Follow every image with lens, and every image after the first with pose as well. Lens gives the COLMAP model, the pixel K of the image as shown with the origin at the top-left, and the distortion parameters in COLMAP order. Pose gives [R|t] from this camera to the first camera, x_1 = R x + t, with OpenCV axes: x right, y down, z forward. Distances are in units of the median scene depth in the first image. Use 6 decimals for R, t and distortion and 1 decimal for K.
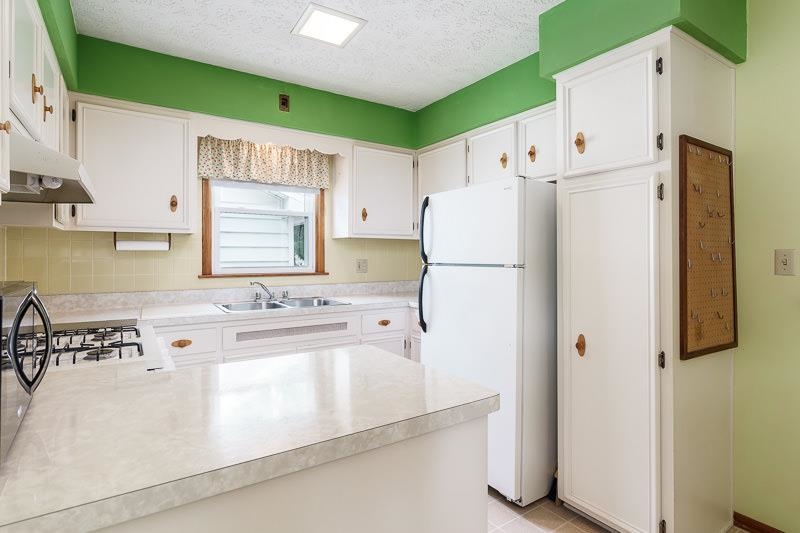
lens RADIAL K [[407.9, 0, 397.1], [0, 407.9, 252.4], [0, 0, 1]] dist [-0.010759, -0.000135]
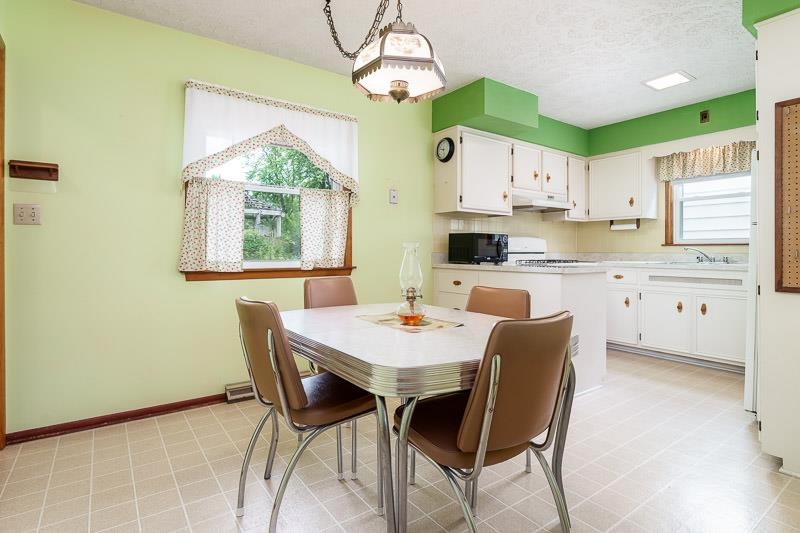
lens RADIAL K [[407.9, 0, 397.1], [0, 407.9, 252.4], [0, 0, 1]] dist [-0.010759, -0.000135]
pose [[0.057041, 0.006945, -0.998348, 1.026113], [-0.000945, 0.999976, 0.006903, 0.078800], [0.998371, 0.000550, 0.057046, -0.105375]]
